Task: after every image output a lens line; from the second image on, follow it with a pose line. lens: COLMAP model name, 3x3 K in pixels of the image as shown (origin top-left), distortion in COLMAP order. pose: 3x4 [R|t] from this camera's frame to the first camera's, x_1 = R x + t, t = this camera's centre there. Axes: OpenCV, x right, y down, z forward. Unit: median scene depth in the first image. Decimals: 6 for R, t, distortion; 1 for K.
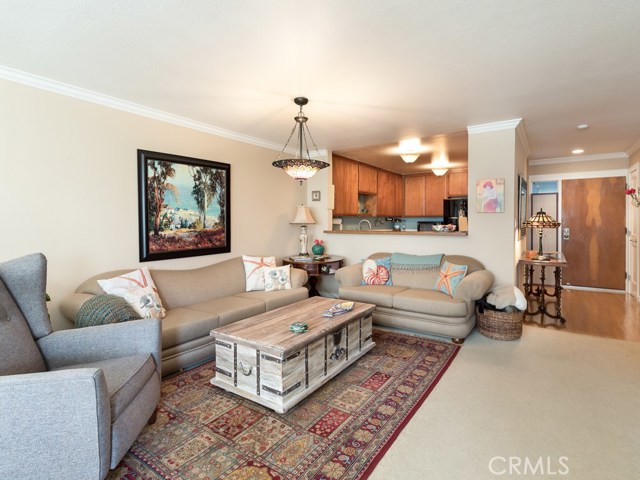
lens RADIAL K [[385.2, 0, 320.8], [0, 385.2, 230.2], [0, 0, 1]] dist [0.001752, 0.000189]
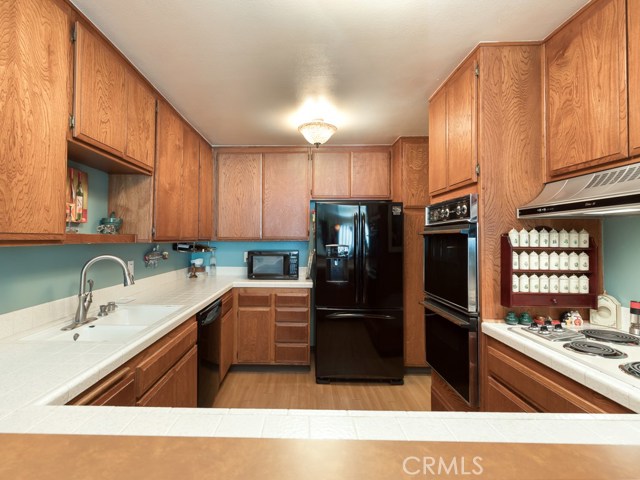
lens RADIAL K [[385.2, 0, 320.8], [0, 385.2, 230.2], [0, 0, 1]] dist [0.001752, 0.000189]
pose [[0.840932, 0.015771, 0.540911, 0.082183], [0.007560, 0.999135, -0.040885, -0.029313], [-0.541088, 0.038471, 0.840086, 0.601235]]
